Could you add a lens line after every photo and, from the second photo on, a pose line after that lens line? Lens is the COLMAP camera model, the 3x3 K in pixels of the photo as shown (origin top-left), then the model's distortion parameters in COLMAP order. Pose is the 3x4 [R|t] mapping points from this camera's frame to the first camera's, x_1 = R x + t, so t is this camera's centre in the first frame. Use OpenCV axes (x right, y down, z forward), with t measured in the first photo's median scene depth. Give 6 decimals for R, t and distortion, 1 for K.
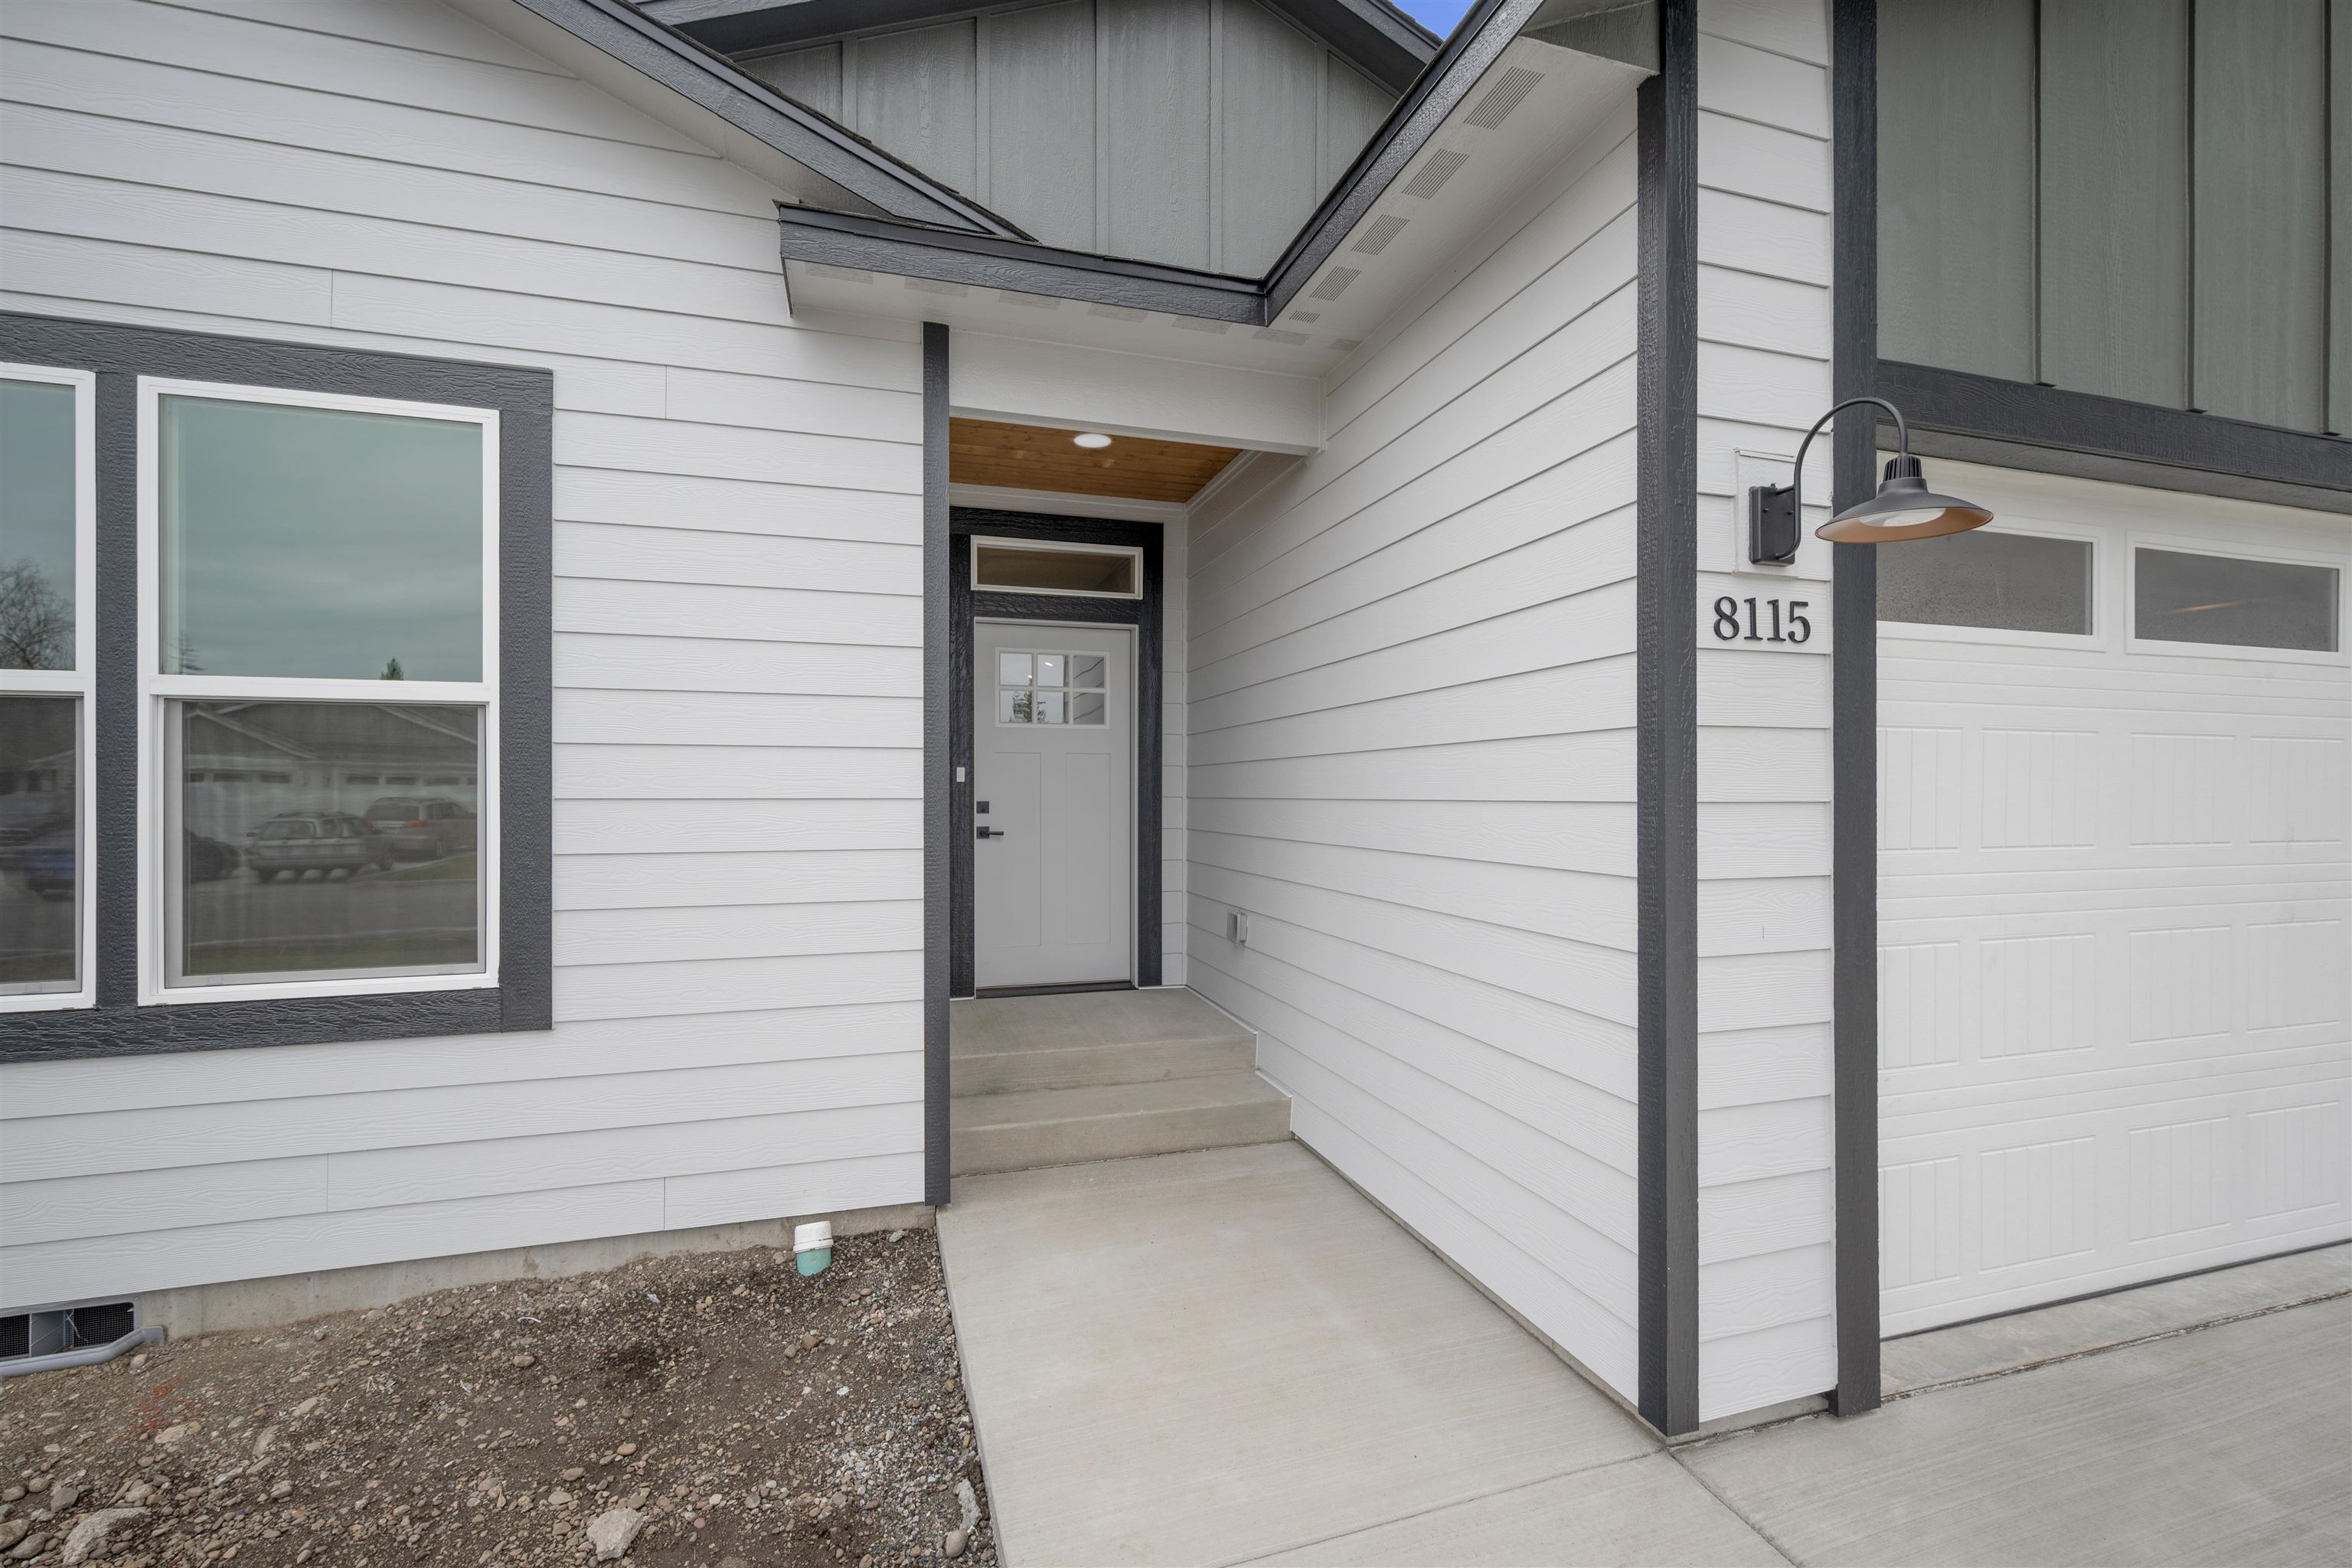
lens RADIAL K [[1015.5, 0, 1175.1], [0, 1015.5, 792.6], [0, 0, 1]] dist [-0.000826, -0.000091]
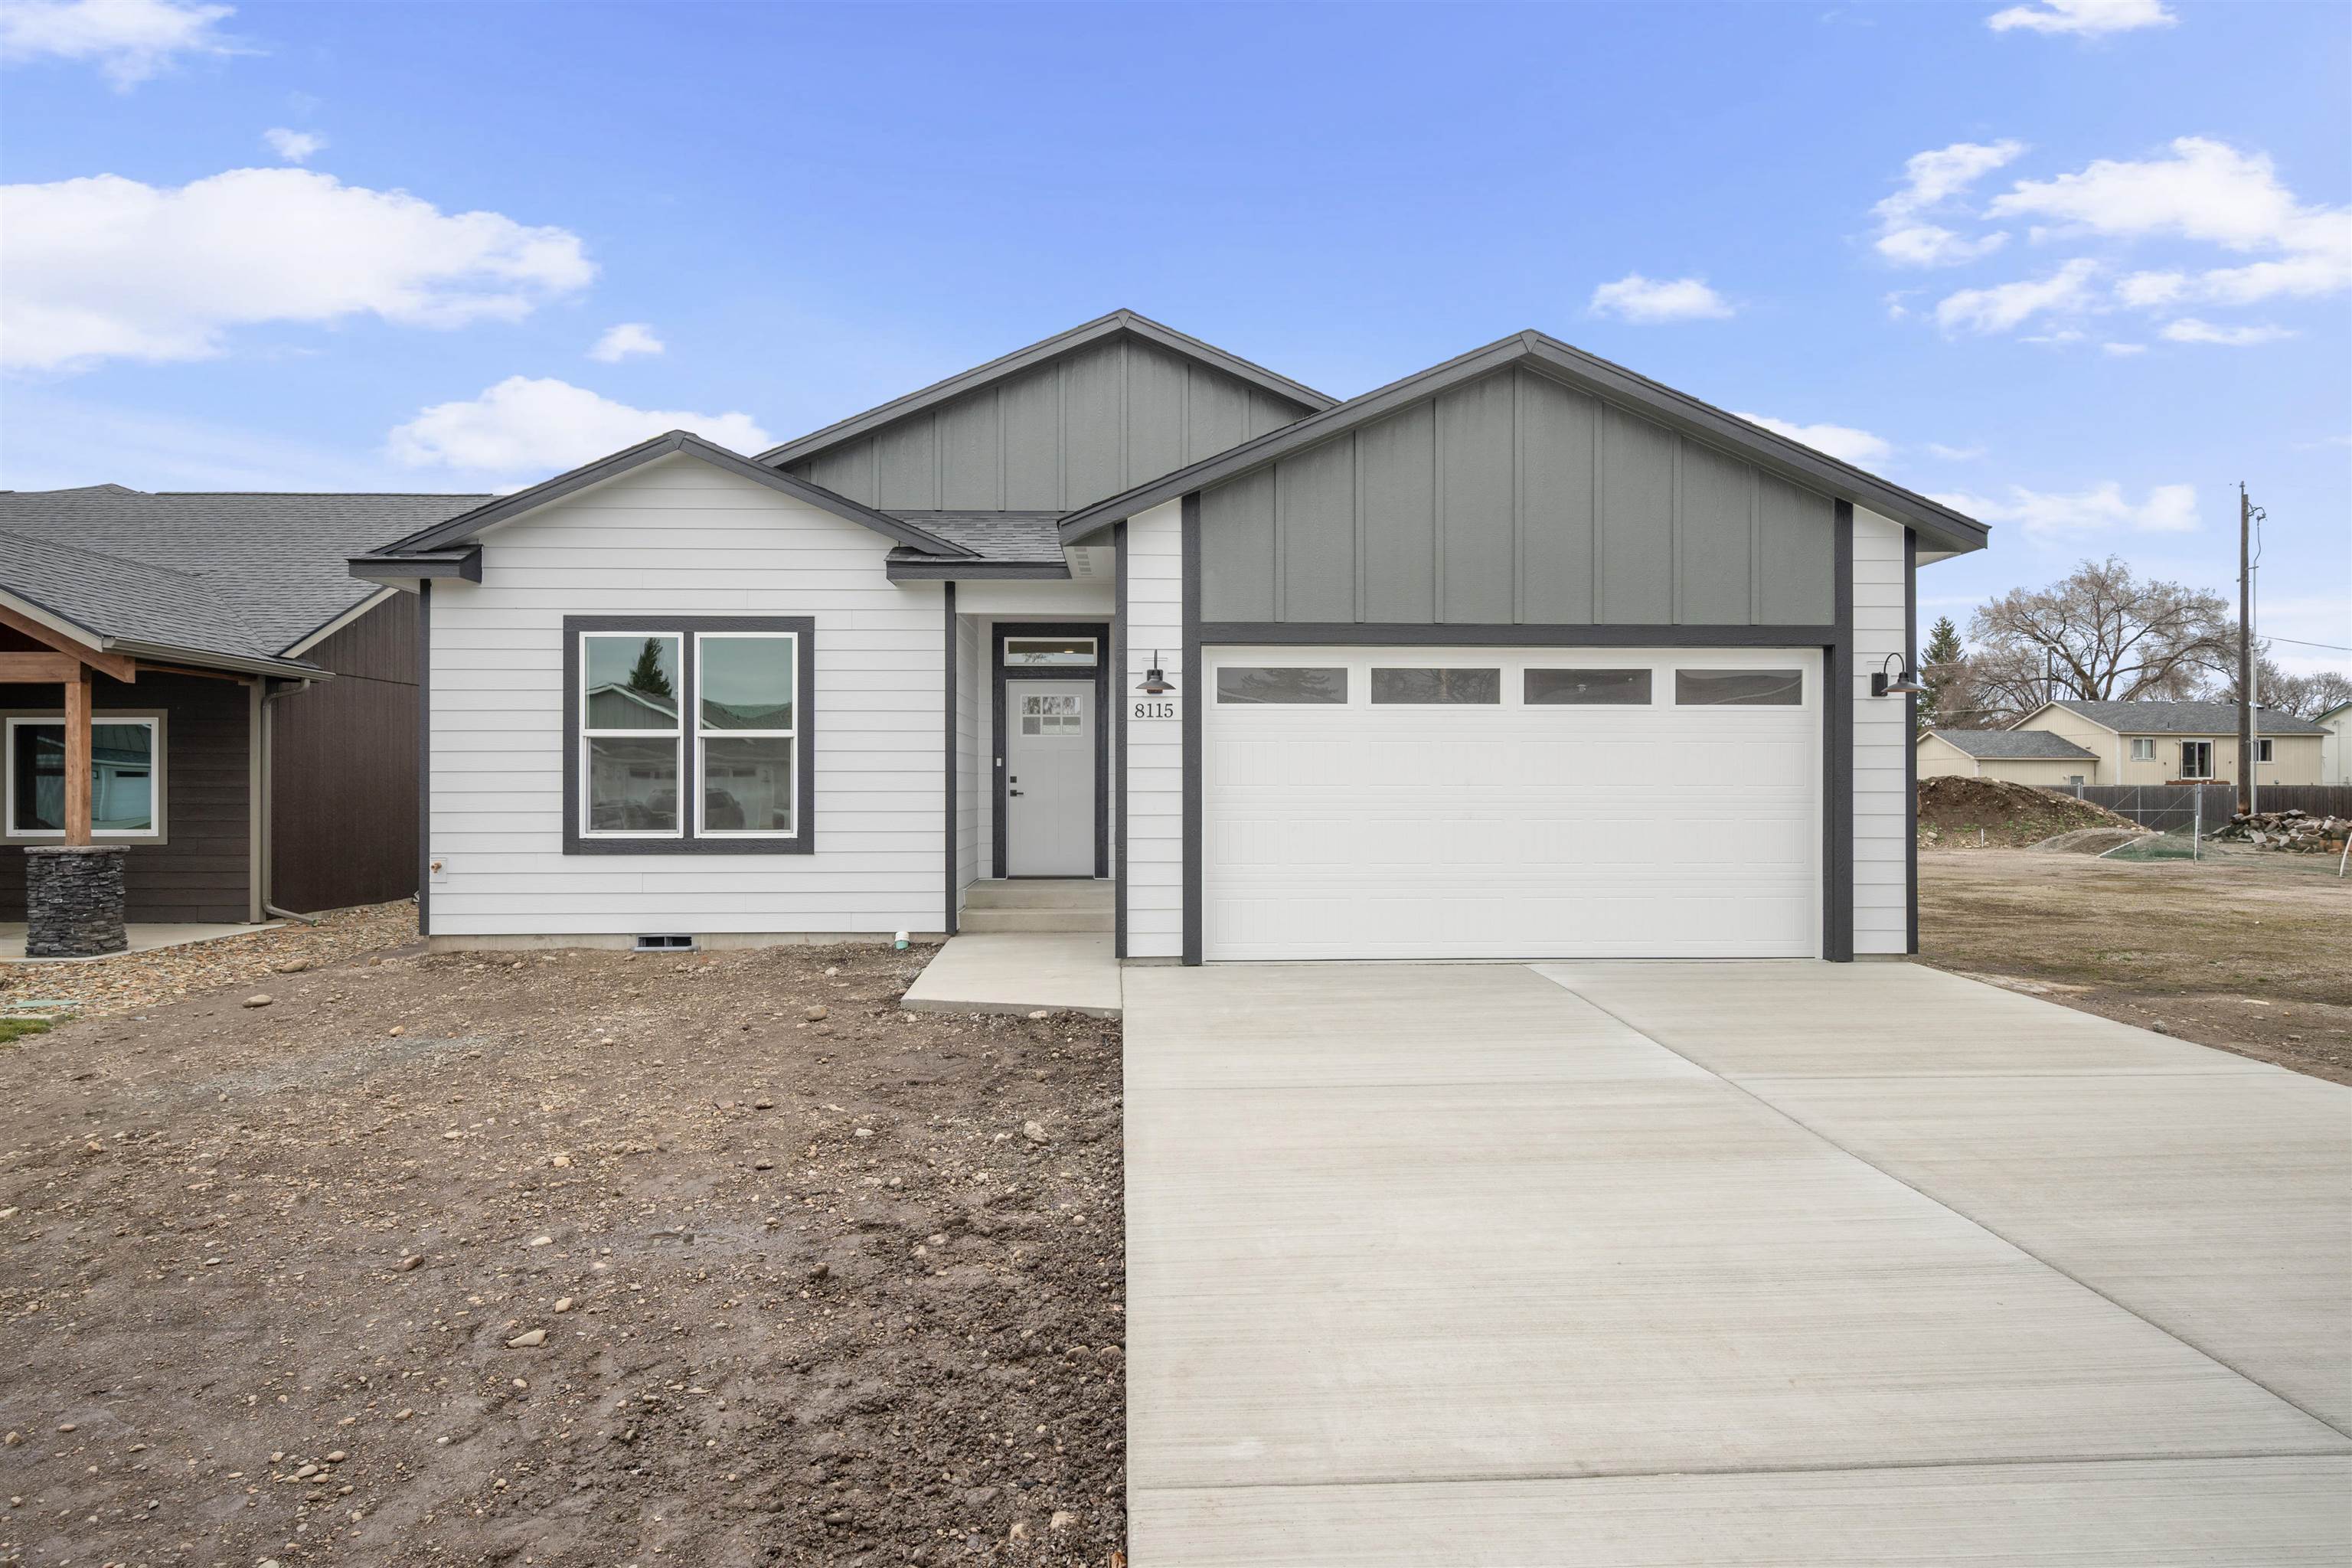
lens RADIAL K [[1418.4, 0, 1179.1], [0, 1418.4, 783.5], [0, 0, 1]] dist [0.002191, 0.000141]
pose [[0.962076, -0.003030, -0.272766, 1.423491], [0.001114, 0.999974, -0.007176, 0.070809], [0.272781, 0.006600, 0.962054, -2.492583]]
